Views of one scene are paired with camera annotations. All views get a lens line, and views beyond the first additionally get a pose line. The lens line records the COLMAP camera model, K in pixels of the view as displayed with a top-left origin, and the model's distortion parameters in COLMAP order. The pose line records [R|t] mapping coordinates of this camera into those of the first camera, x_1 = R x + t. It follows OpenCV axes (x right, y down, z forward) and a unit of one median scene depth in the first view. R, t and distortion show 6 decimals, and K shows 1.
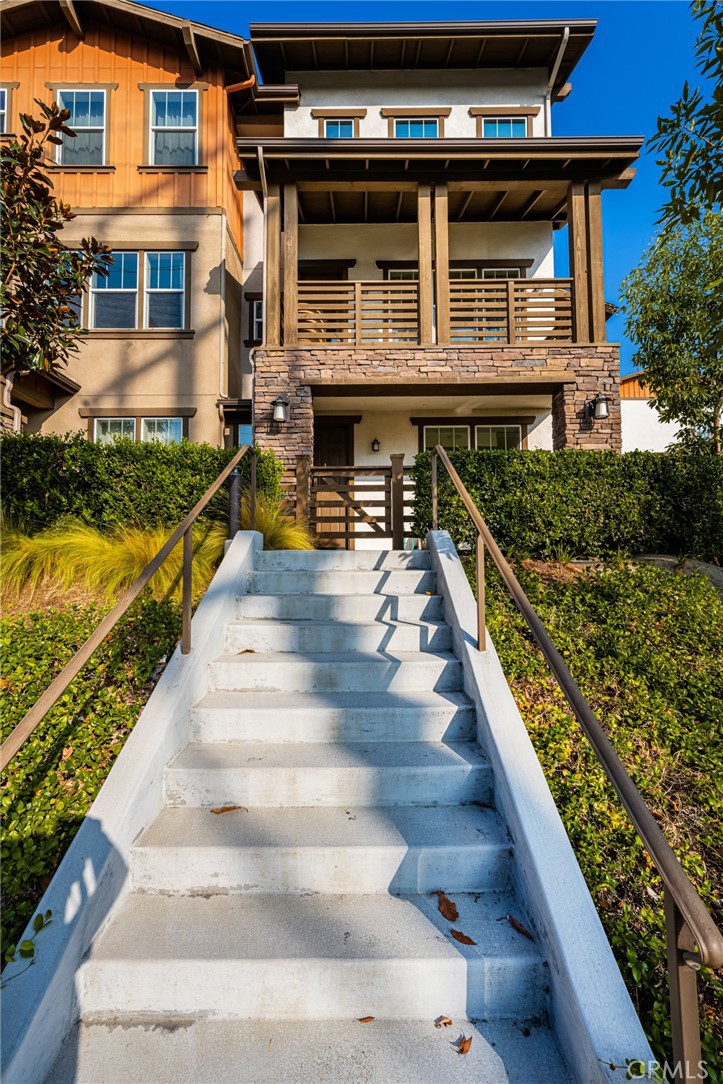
lens RADIAL K [[452.3, 0, 361.5], [0, 452.3, 542.0], [0, 0, 1]] dist [0.011853, 0.000253]
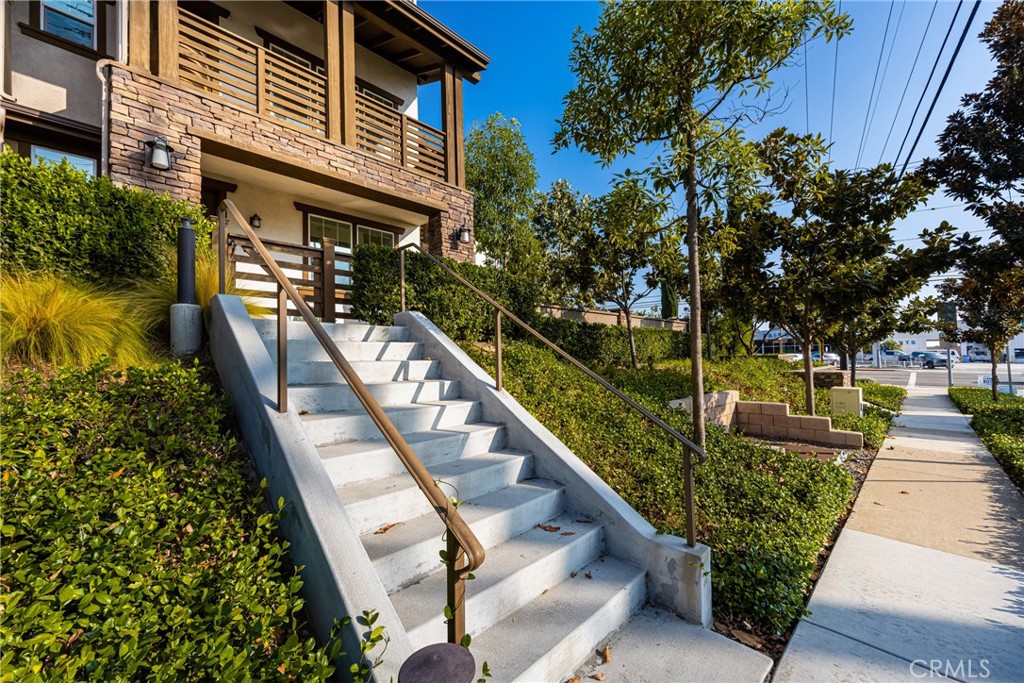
lens RADIAL K [[403.6, 0, 512.0], [0, 403.6, 341.5], [0, 0, 1]] dist [0.002988, 0.000251]
pose [[0.702443, 0.027243, 0.711218, -0.235117], [-0.036819, 0.999320, -0.001914, 0.027046], [-0.710787, -0.024842, 0.702968, 0.013420]]
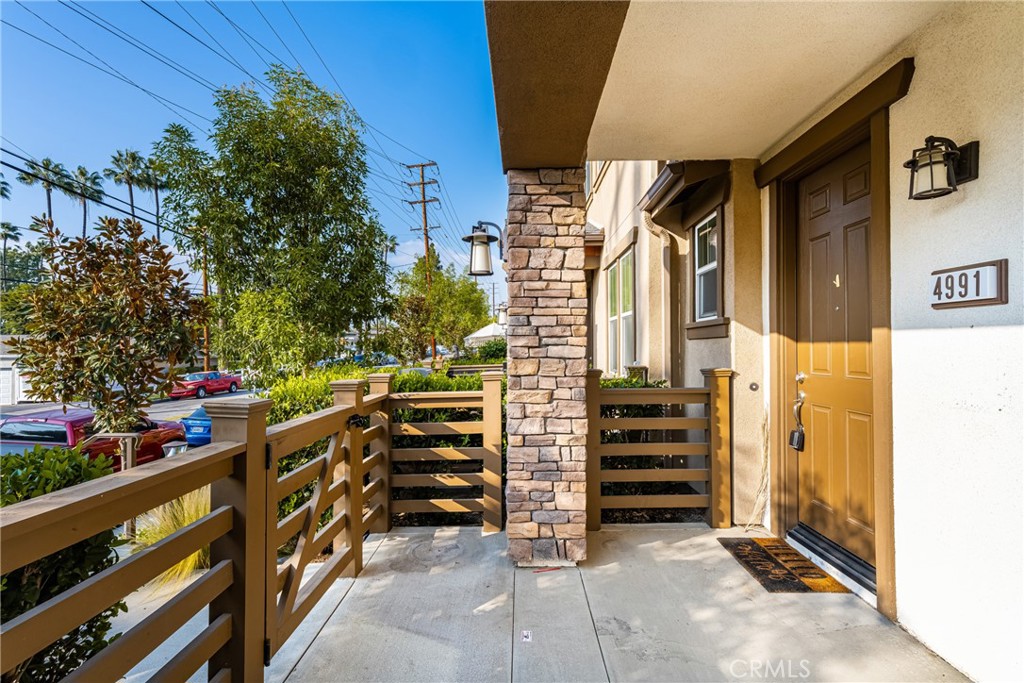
lens RADIAL K [[519.5, 0, 512.0], [0, 519.5, 341.5], [0, 0, 1]] dist [0.000937, 0.000156]
pose [[-0.011176, 0.004832, -0.999926, 0.354707], [0.058642, 0.998270, 0.004169, -0.180279], [0.998217, -0.058591, -0.011440, 0.993399]]
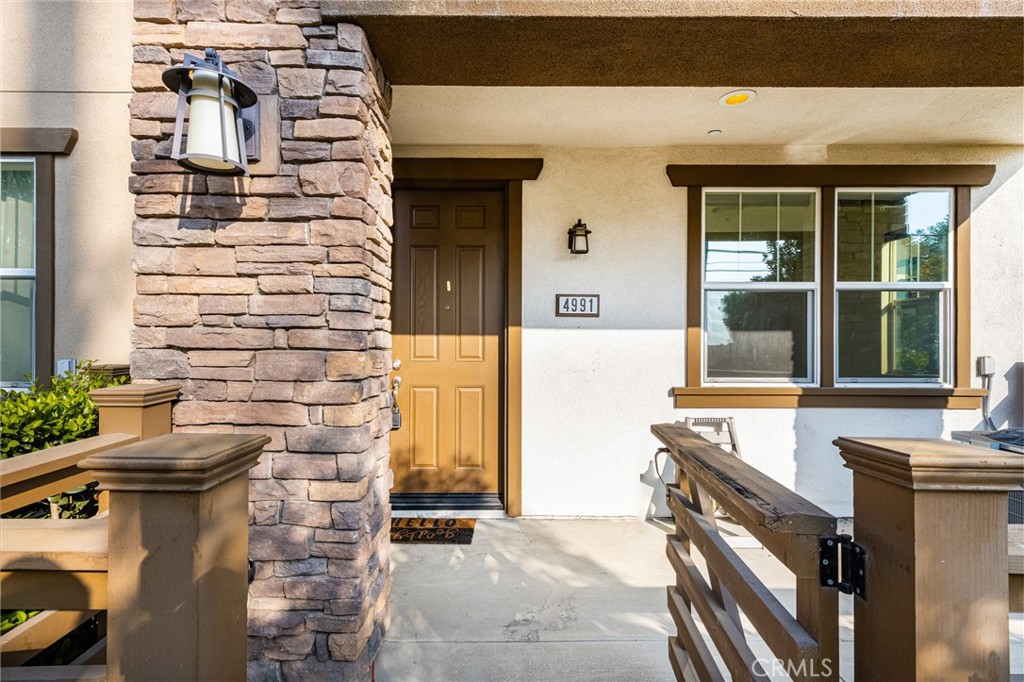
lens RADIAL K [[495.8, 0, 512.0], [0, 495.8, 341.0], [0, 0, 1]] dist [0.013298, 0.000155]
pose [[0.999925, 0.012227, -0.000828, -0.030158], [-0.012149, 0.997889, 0.063794, -0.191122], [0.001606, -0.063779, 0.997963, 0.716506]]
